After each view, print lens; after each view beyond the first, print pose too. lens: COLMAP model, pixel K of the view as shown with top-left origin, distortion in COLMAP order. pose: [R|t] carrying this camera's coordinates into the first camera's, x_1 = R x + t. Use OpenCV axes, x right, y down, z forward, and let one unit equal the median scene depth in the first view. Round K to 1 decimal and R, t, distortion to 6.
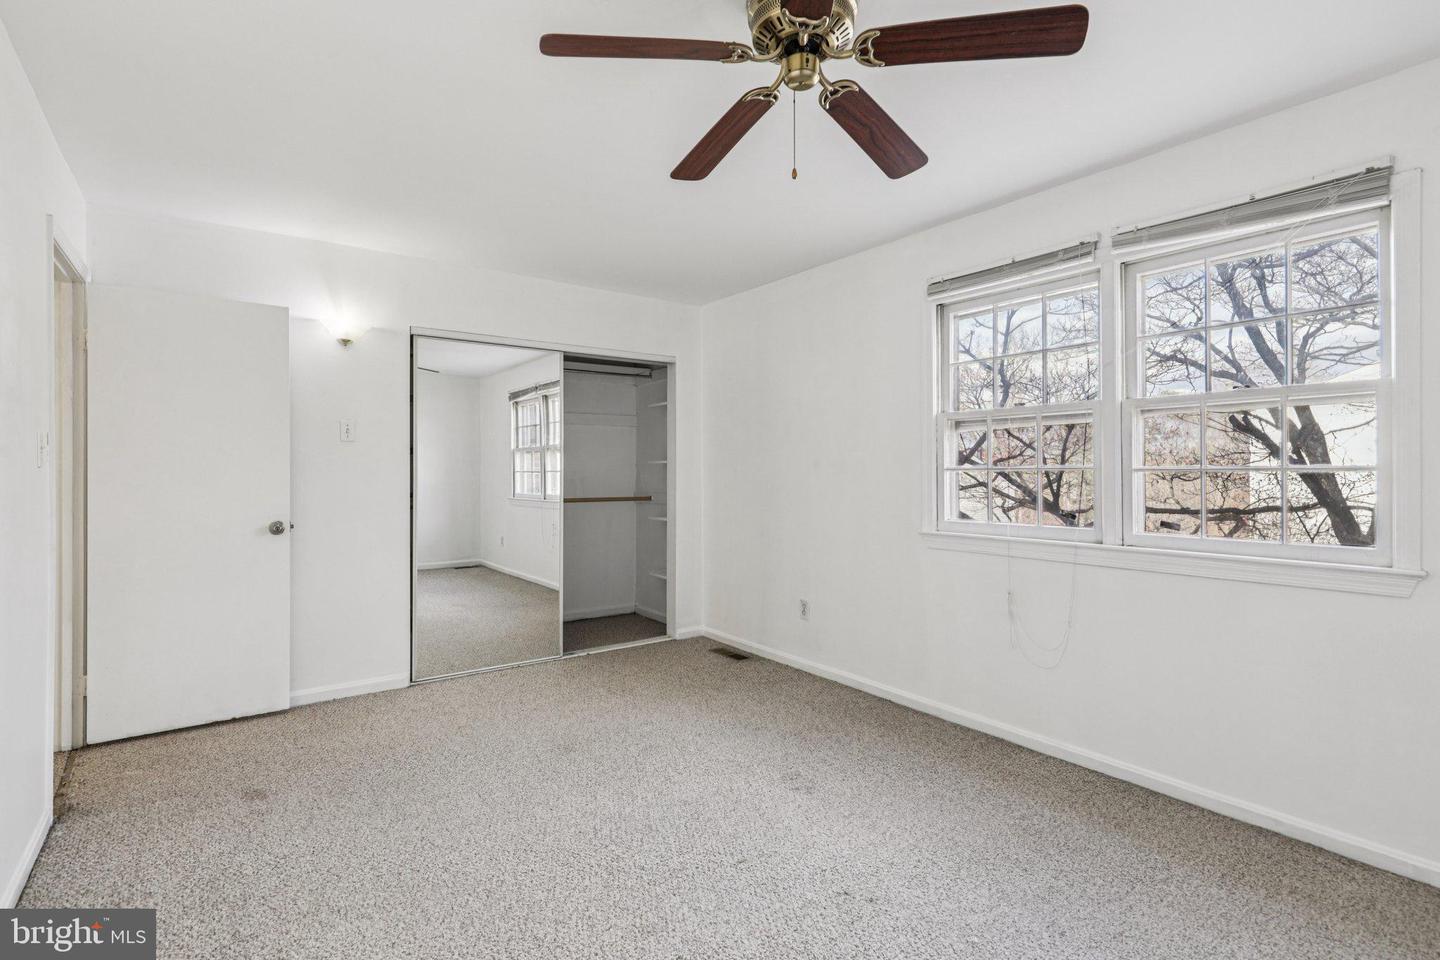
lens RADIAL K [[694.7, 0, 721.9], [0, 694.7, 476.2], [0, 0, 1]] dist [0.005821, 0.000168]
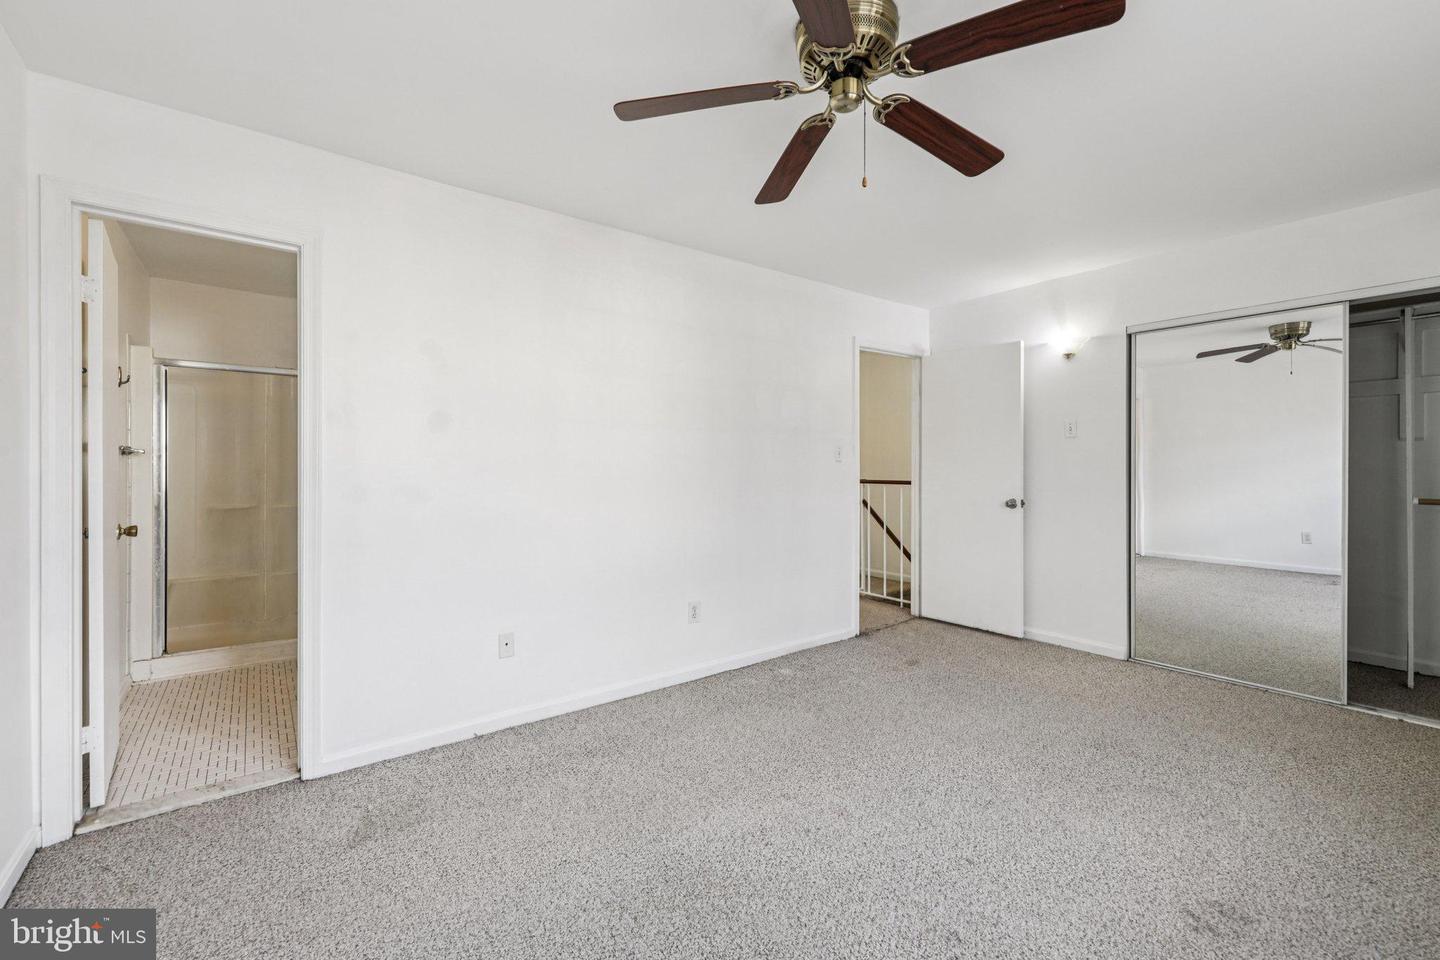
lens RADIAL K [[612.8, 0, 721.4], [0, 612.8, 469.7], [0, 0, 1]] dist [-0.002227, -0.000487]
pose [[0.007898, 0.006552, -0.999947, 0.559315], [-0.004329, 0.999969, 0.006518, 0.002502], [0.999959, 0.004278, 0.007926, 0.411971]]
